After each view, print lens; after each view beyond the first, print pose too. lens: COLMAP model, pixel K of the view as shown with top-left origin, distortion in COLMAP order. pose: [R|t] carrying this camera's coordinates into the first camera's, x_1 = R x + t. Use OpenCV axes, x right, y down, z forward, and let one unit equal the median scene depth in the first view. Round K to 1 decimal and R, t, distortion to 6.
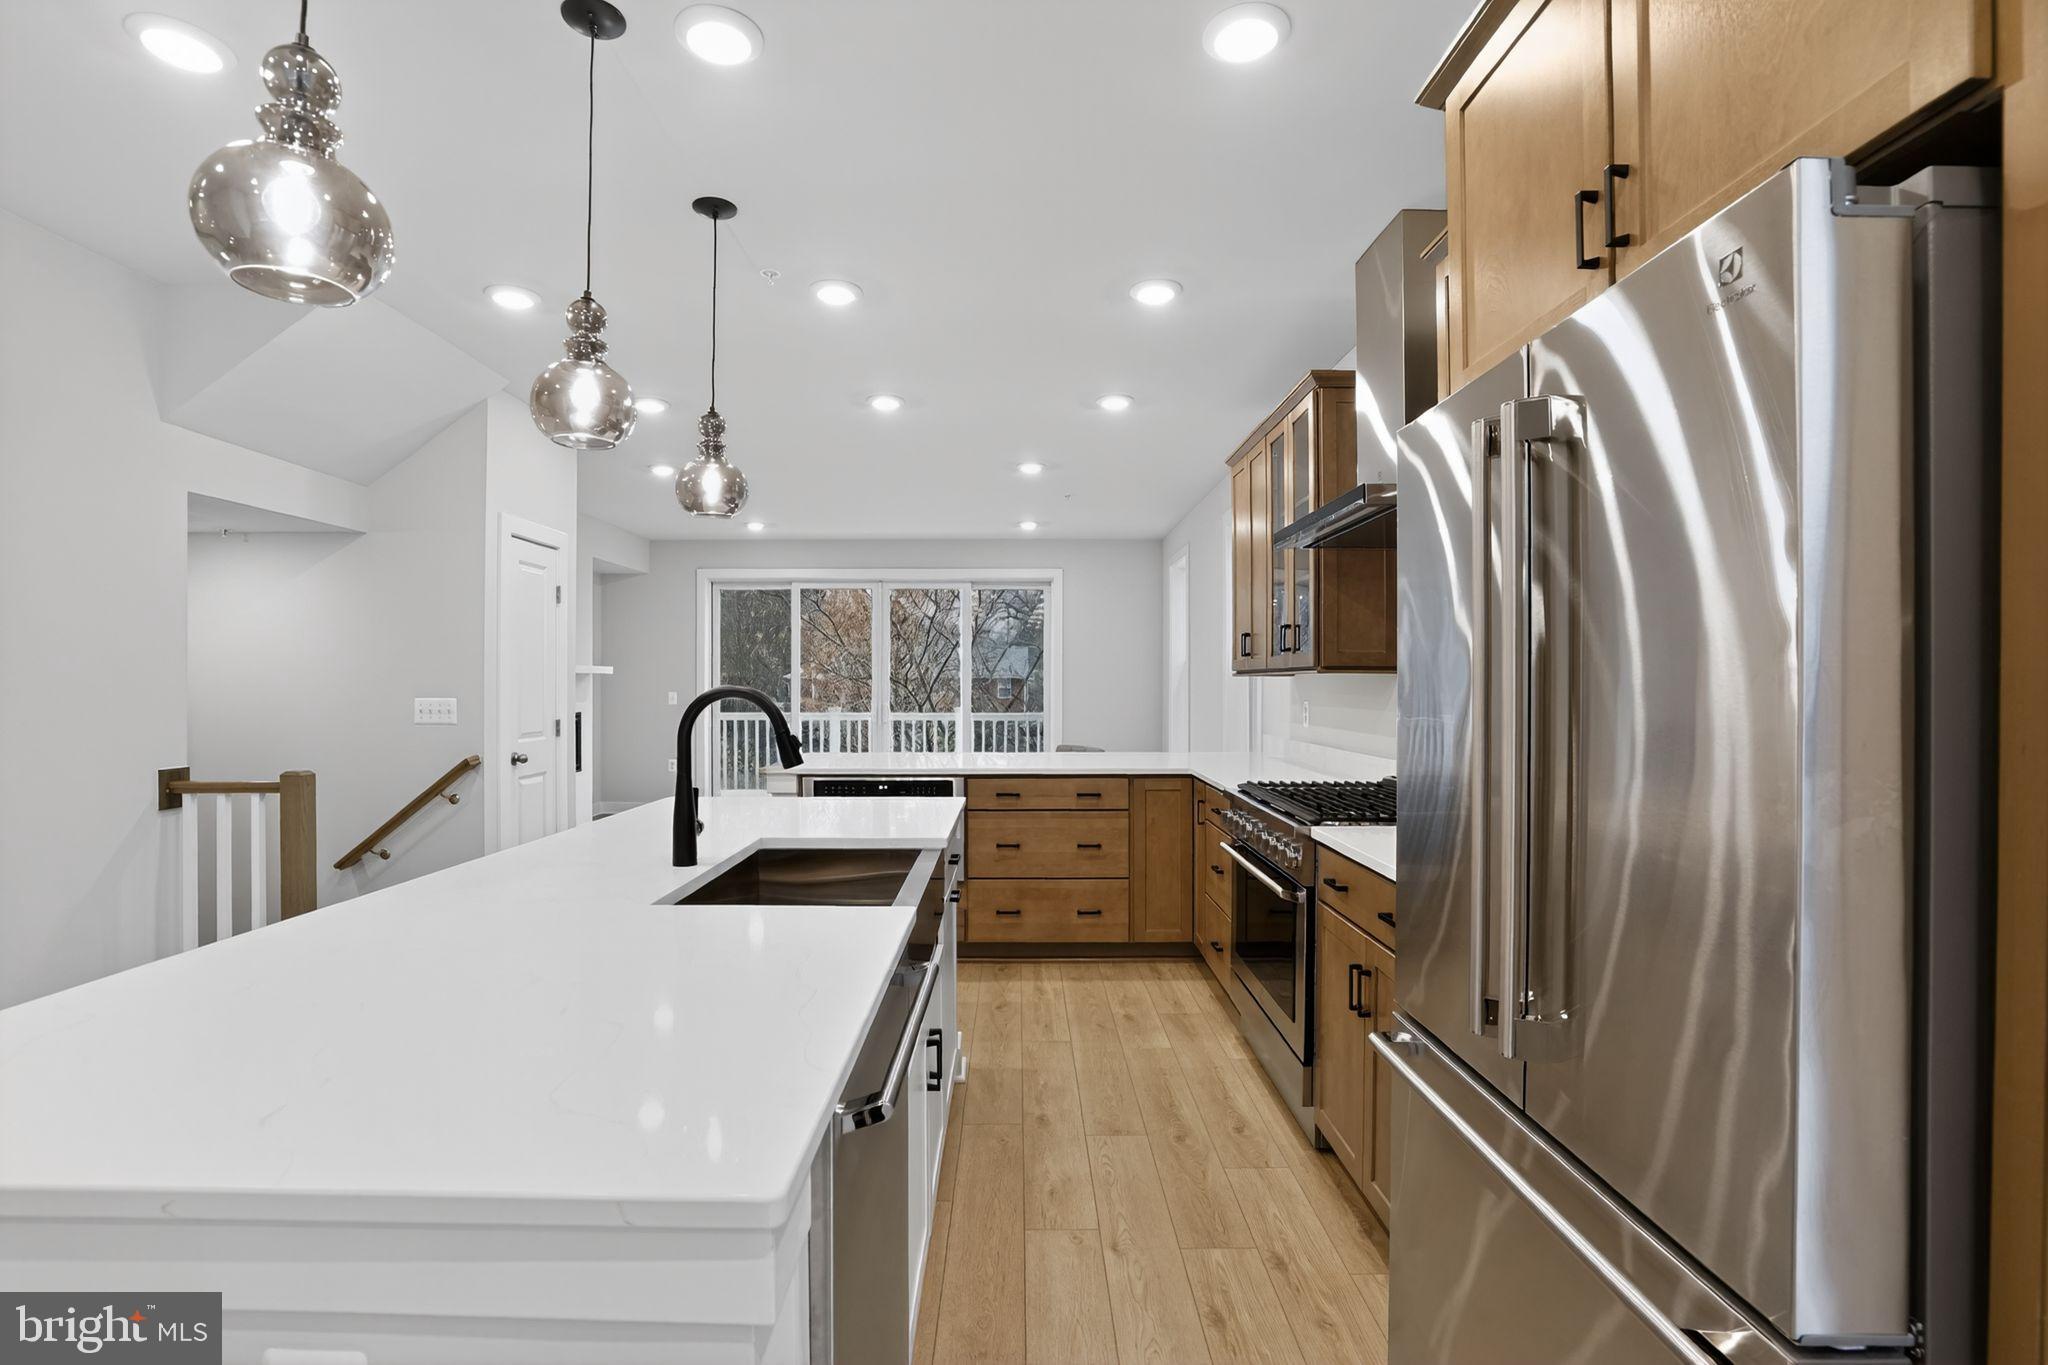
lens RADIAL K [[949.3, 0, 1023.0], [0, 949.3, 668.5], [0, 0, 1]] dist [-0.029889, 0.000382]
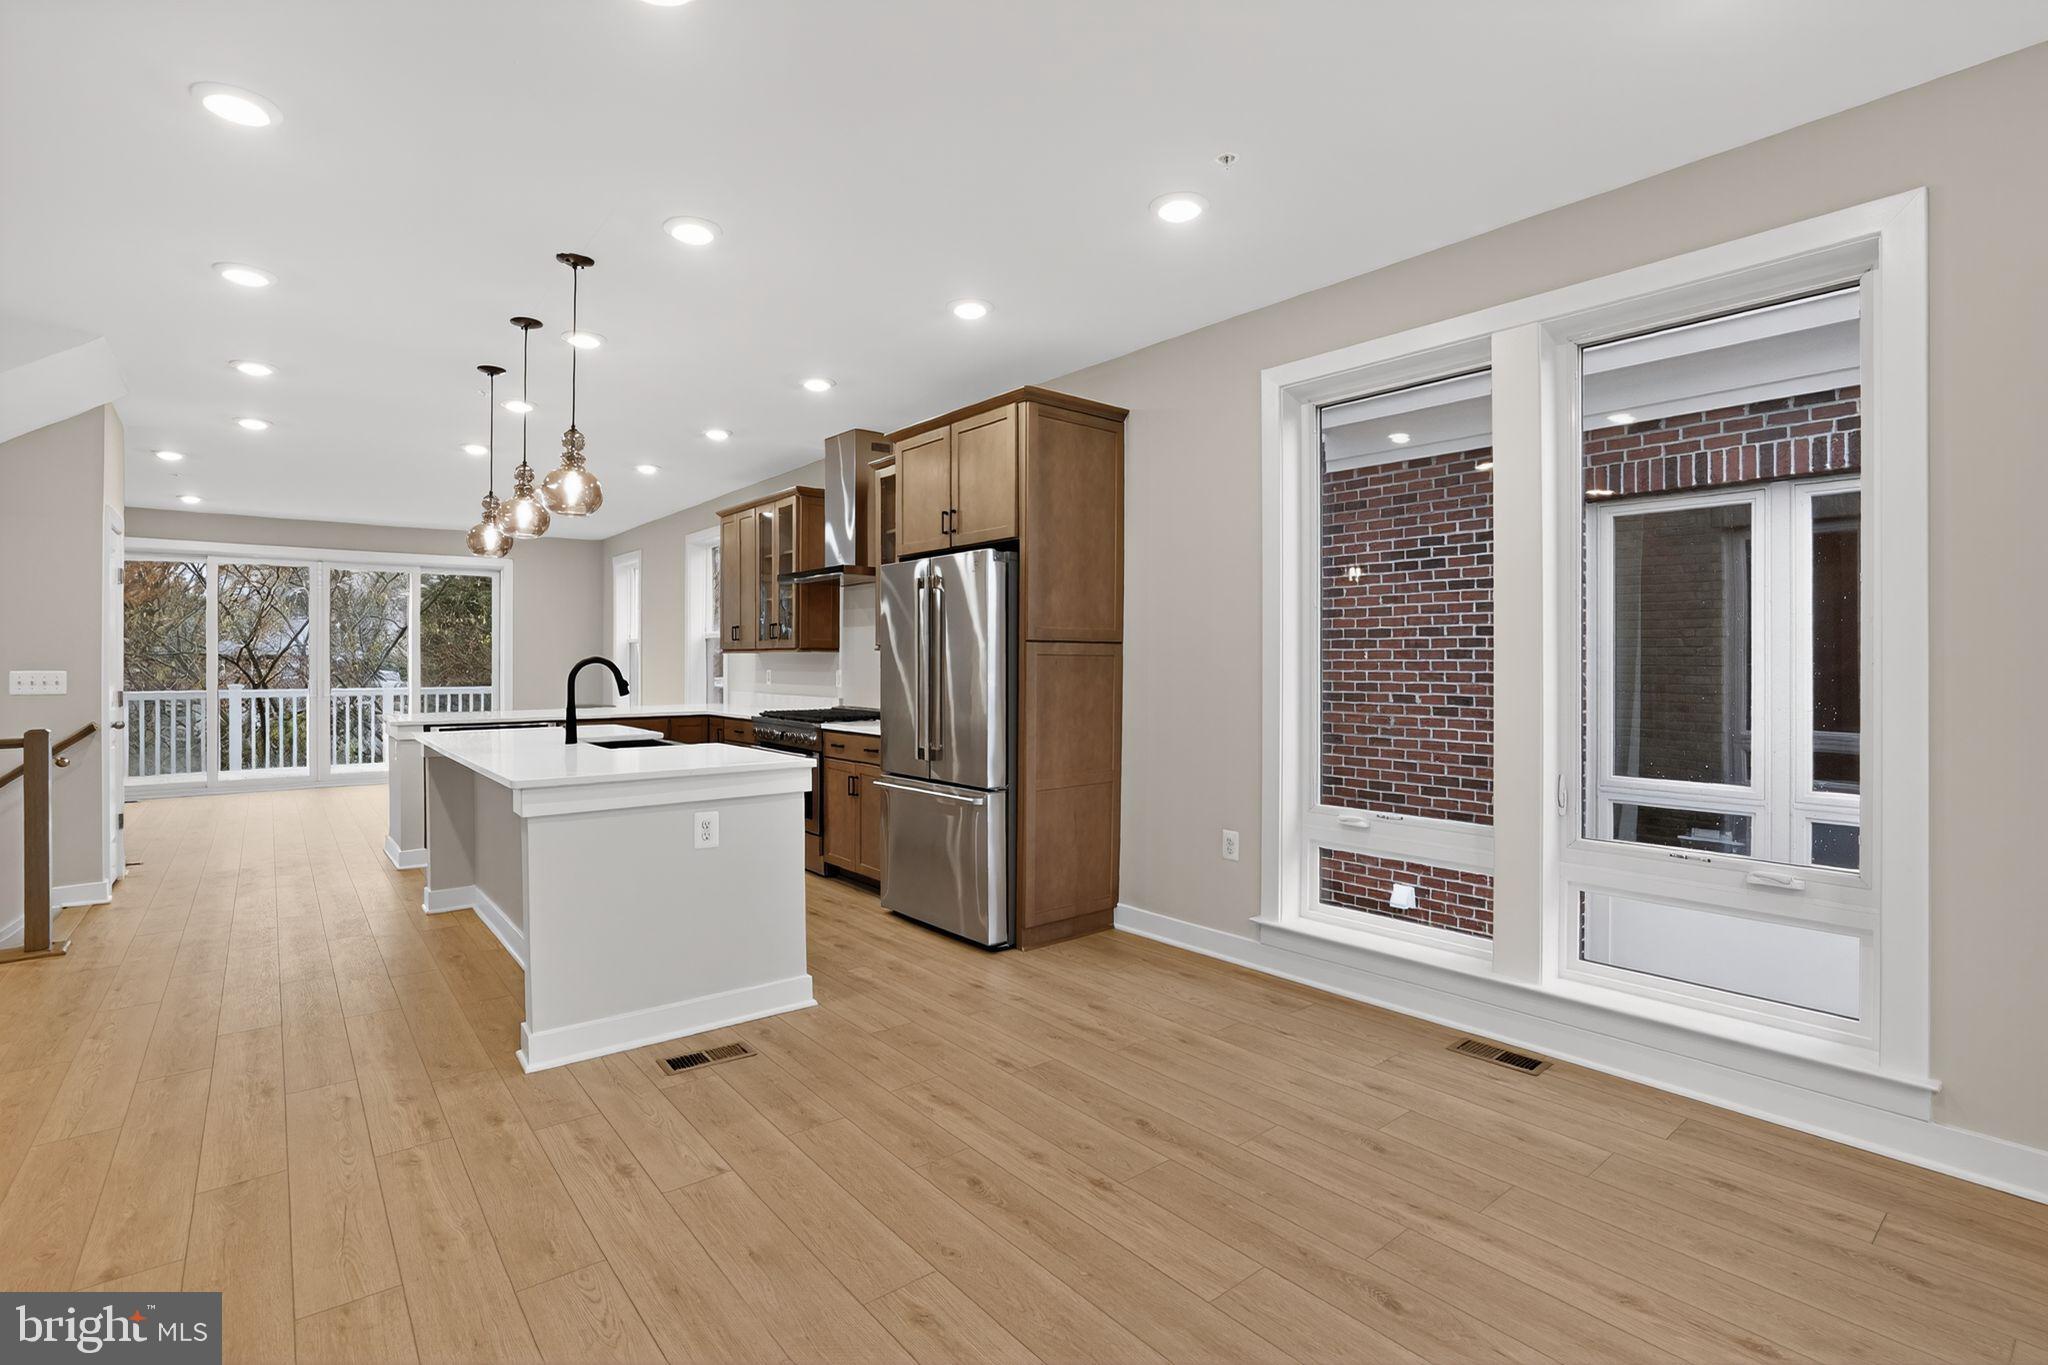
lens RADIAL K [[949.3, 0, 1023.0], [0, 949.3, 668.5], [0, 0, 1]] dist [-0.029889, 0.000382]
pose [[0.776552, -0.006255, 0.630022, -0.525448], [-0.008259, 0.999764, 0.020105, -0.003183], [-0.629999, -0.020816, 0.776317, -0.728047]]
